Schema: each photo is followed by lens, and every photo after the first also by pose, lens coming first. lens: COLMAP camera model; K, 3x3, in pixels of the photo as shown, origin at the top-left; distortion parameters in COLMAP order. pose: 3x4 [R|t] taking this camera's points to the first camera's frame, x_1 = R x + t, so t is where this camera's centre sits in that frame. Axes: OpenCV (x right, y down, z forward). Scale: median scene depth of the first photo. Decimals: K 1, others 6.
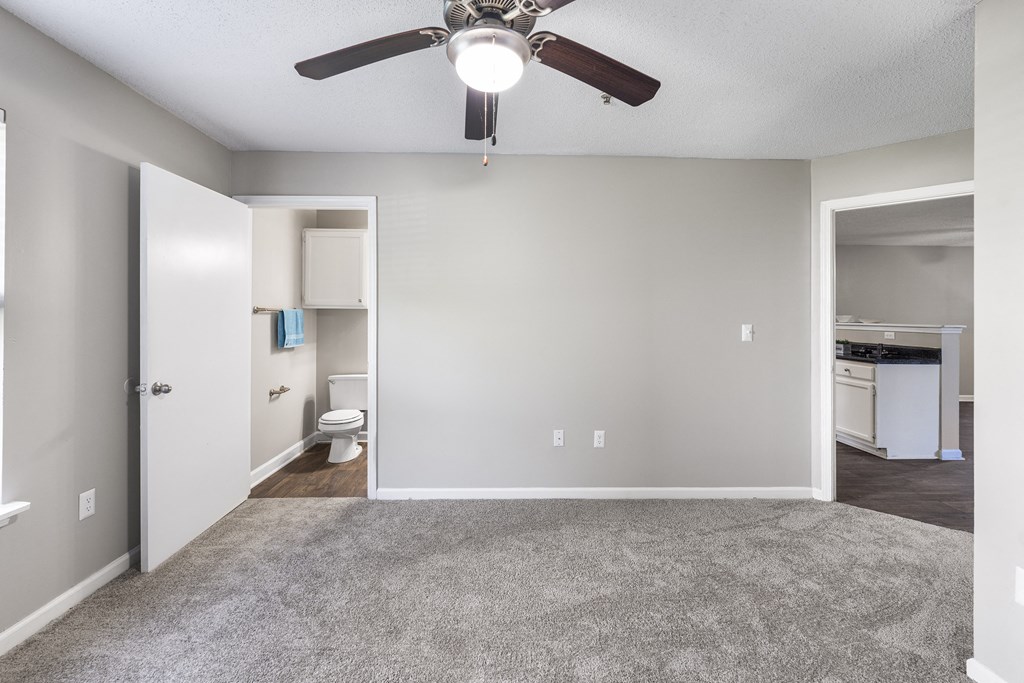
lens RADIAL K [[429.8, 0, 509.0], [0, 429.8, 322.8], [0, 0, 1]] dist [-0.000540, -0.000288]
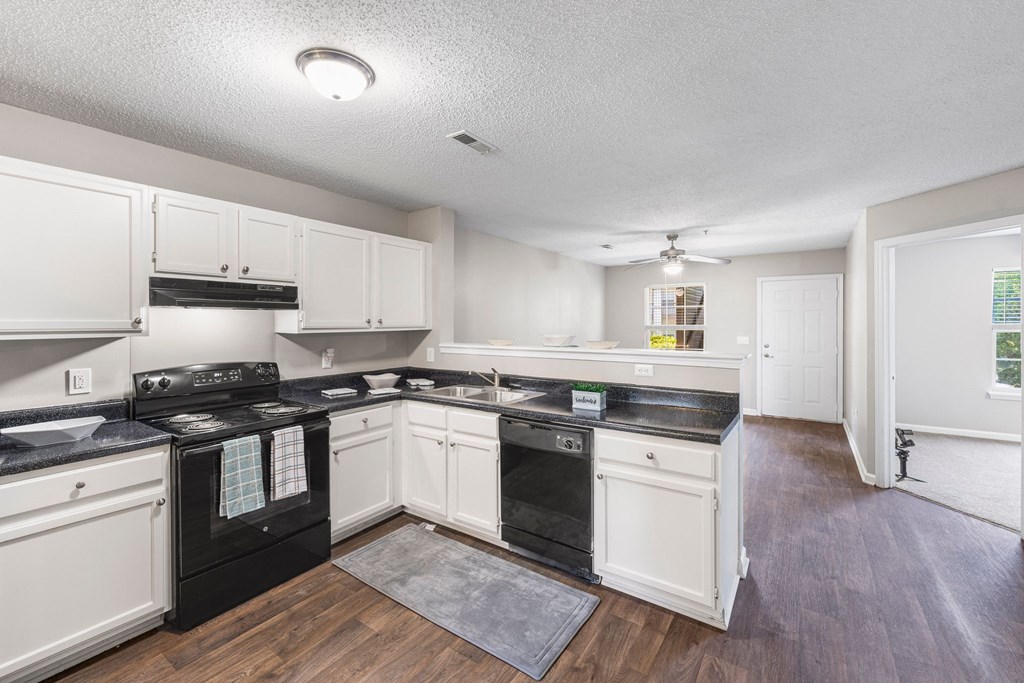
lens RADIAL K [[429.8, 0, 509.0], [0, 429.8, 322.8], [0, 0, 1]] dist [-0.000540, -0.000288]
pose [[0.581982, -0.005900, 0.813180, 0.322792], [0.013368, 0.999908, -0.002313, -0.042211], [-0.813092, 0.012217, 0.582007, 0.897840]]
